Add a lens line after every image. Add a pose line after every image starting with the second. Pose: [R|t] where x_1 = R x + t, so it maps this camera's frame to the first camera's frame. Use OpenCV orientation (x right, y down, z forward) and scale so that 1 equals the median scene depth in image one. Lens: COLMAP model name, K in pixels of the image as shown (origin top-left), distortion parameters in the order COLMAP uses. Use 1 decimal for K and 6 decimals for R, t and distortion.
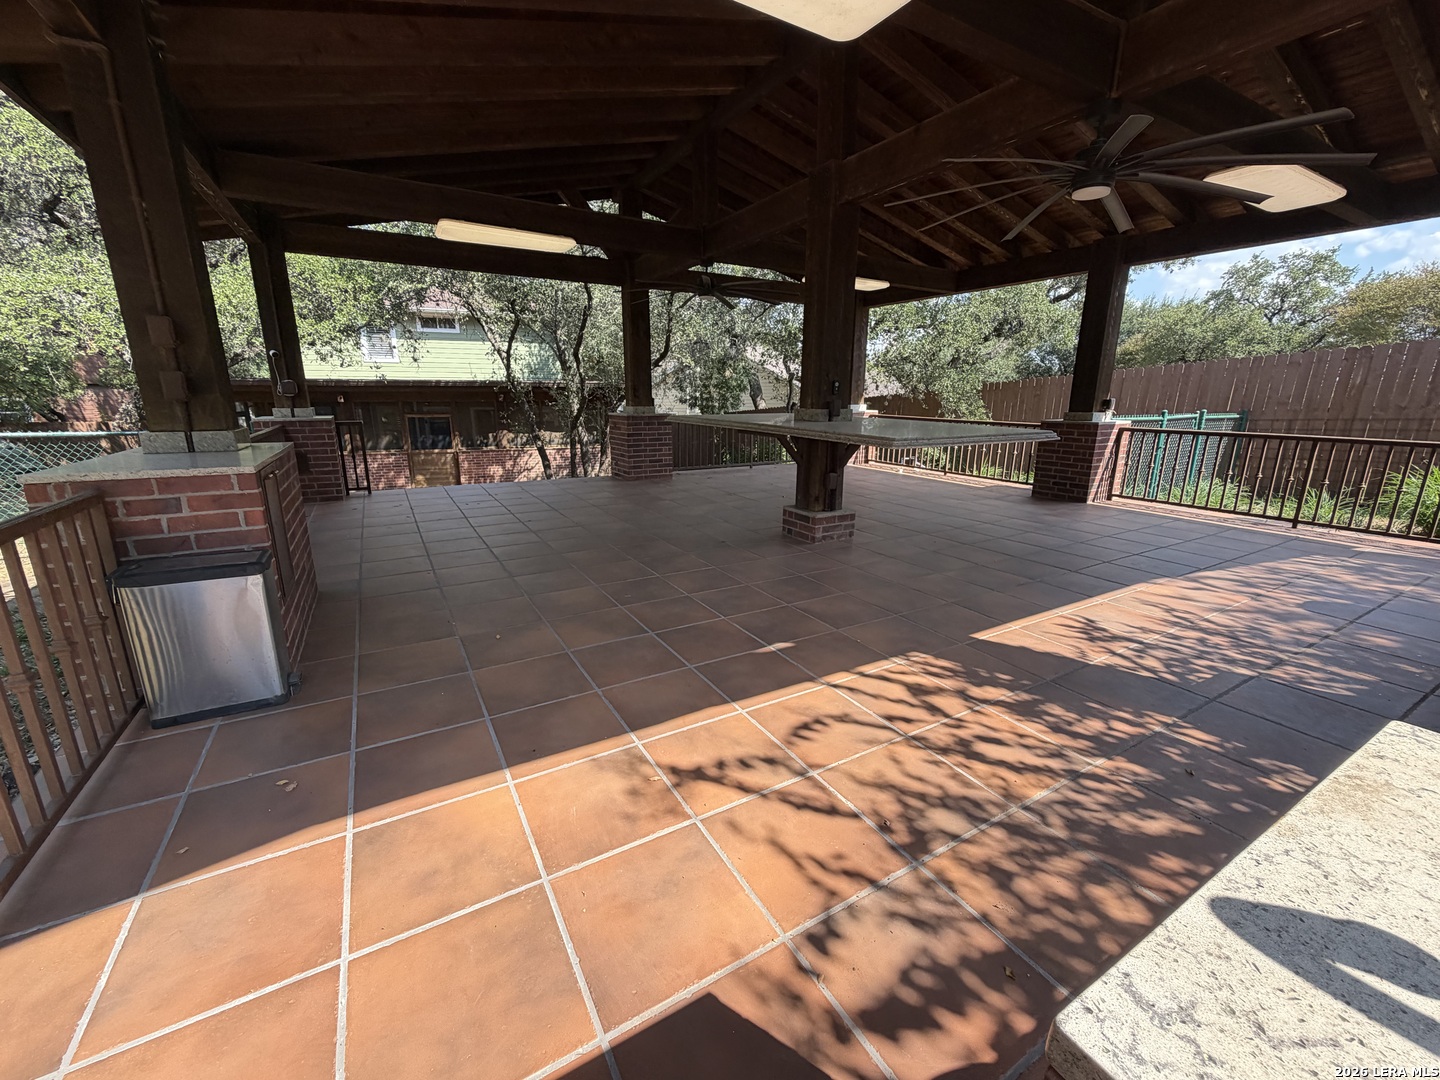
lens RADIAL K [[577.3, 0, 719.1], [0, 577.3, 538.2], [0, 0, 1]] dist [-0.001208, 0.000424]
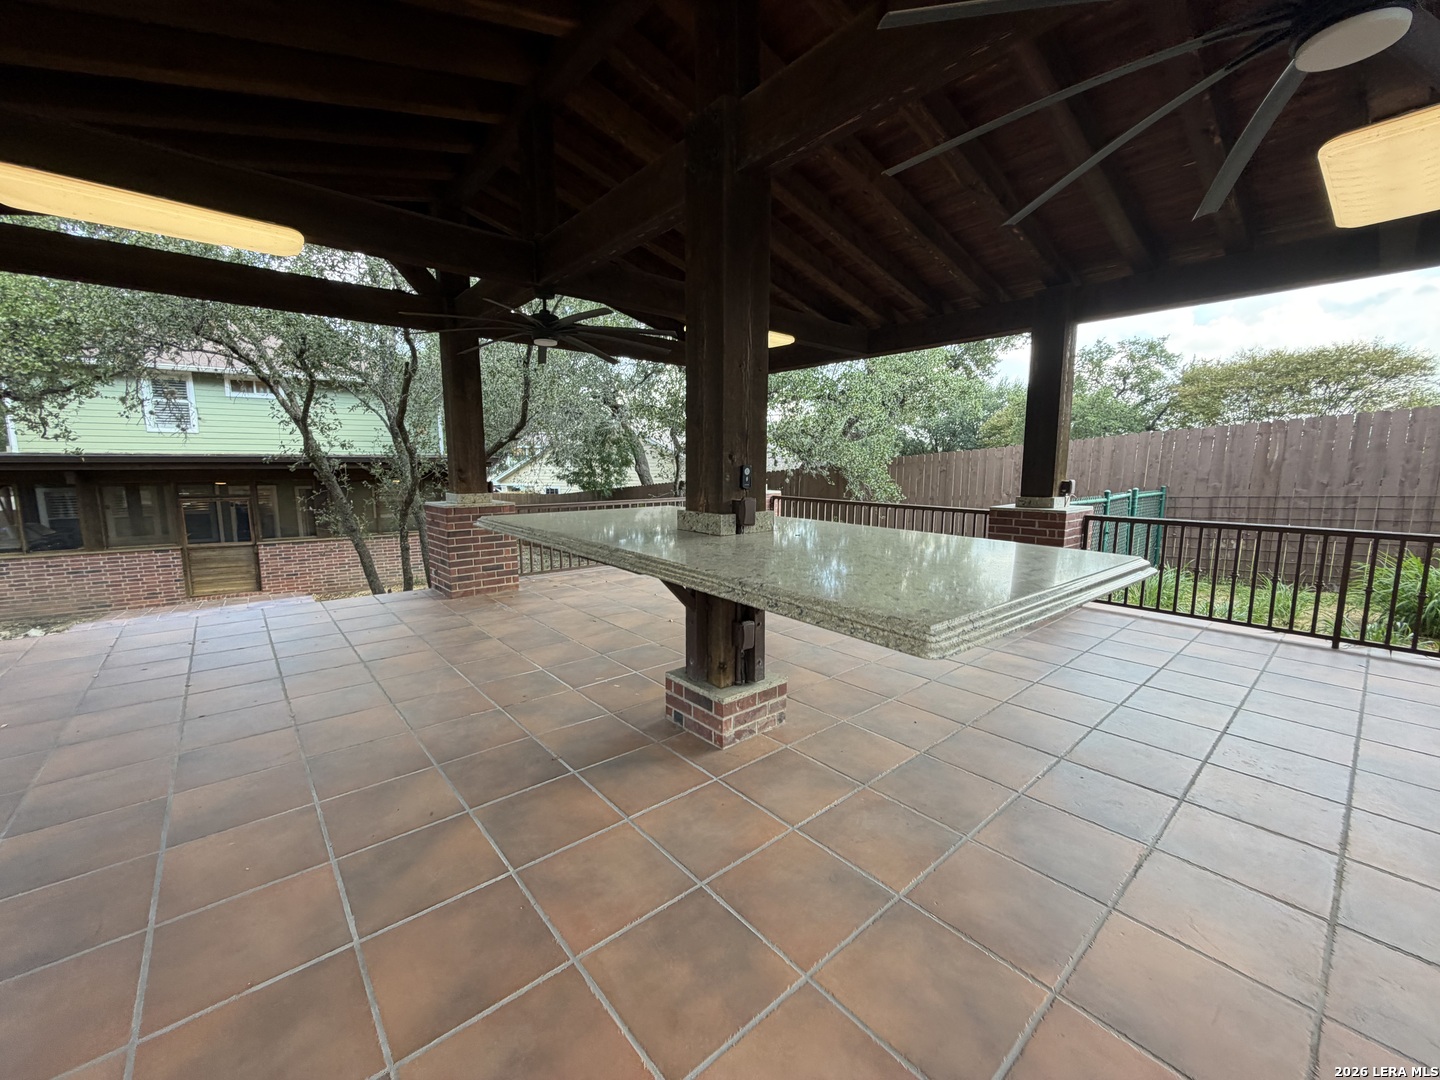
lens RADIAL K [[572.3, 0, 717.1], [0, 572.3, 543.7], [0, 0, 1]] dist [-0.002155, 0.000330]
pose [[0.983577, -0.029250, 0.178104, 0.048120], [0.048242, 0.993484, -0.103256, -0.095239], [-0.173923, 0.110152, 0.978579, 0.313374]]
